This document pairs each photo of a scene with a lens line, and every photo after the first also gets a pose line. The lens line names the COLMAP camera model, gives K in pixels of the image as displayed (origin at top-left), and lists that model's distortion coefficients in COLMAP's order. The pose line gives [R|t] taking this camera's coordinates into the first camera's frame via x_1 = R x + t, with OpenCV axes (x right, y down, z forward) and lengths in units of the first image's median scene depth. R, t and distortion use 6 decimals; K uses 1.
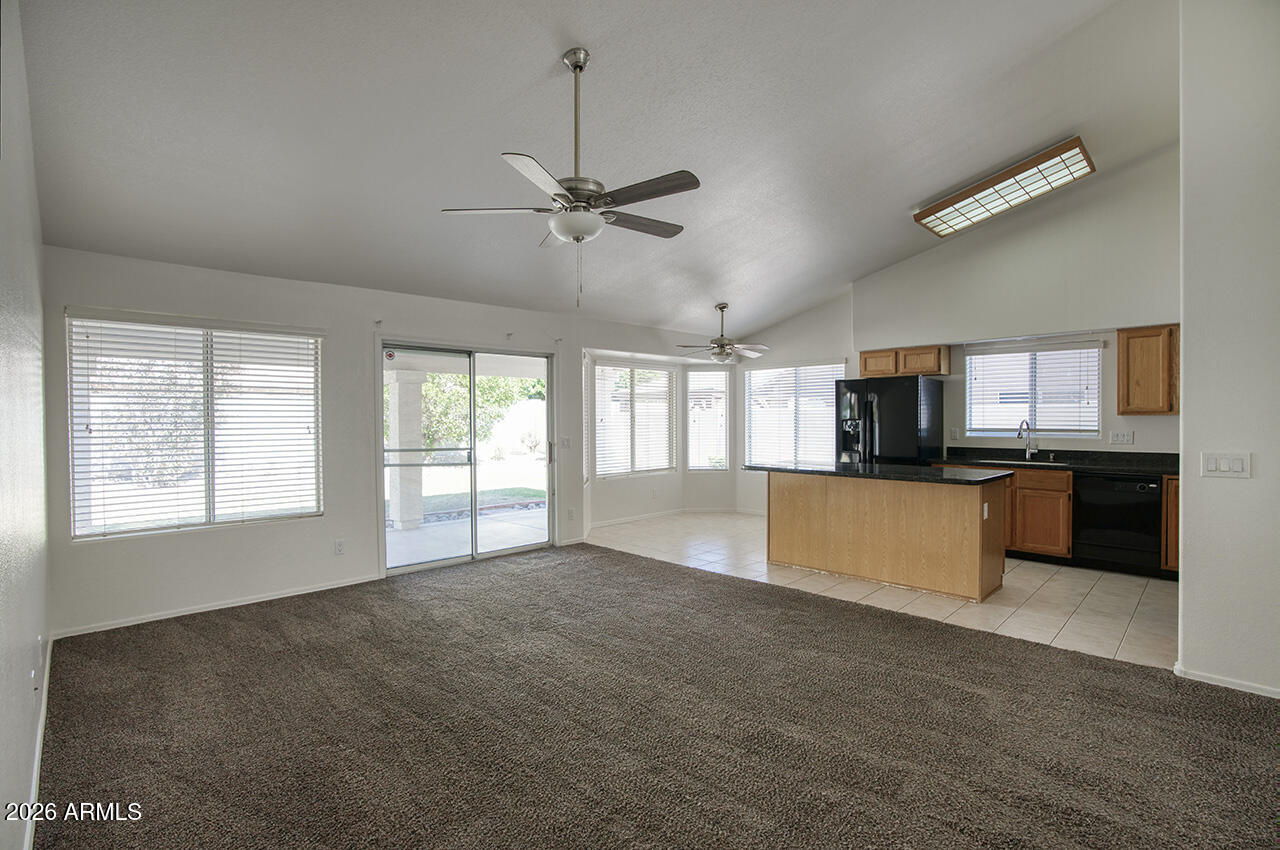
lens RADIAL K [[624.2, 0, 640.0], [0, 624.2, 425.0], [0, 0, 1]] dist [-0.000128, 0.000088]
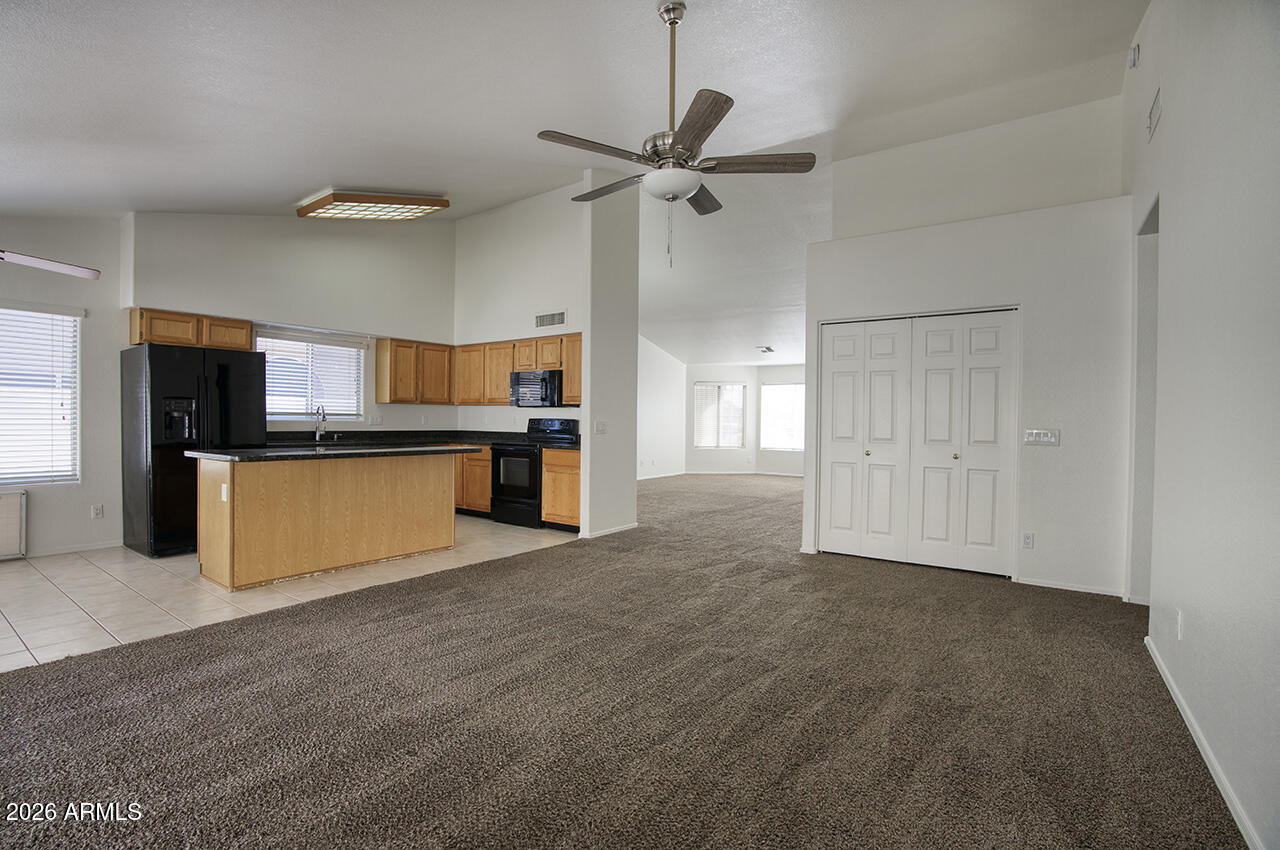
lens RADIAL K [[624.2, 0, 640.0], [0, 624.2, 425.0], [0, 0, 1]] dist [-0.000128, 0.000088]
pose [[-0.161099, -0.005884, 0.986921, -0.575445], [0.002924, 0.999975, 0.006439, 0.023207], [-0.986934, 0.003923, -0.161078, 0.636678]]
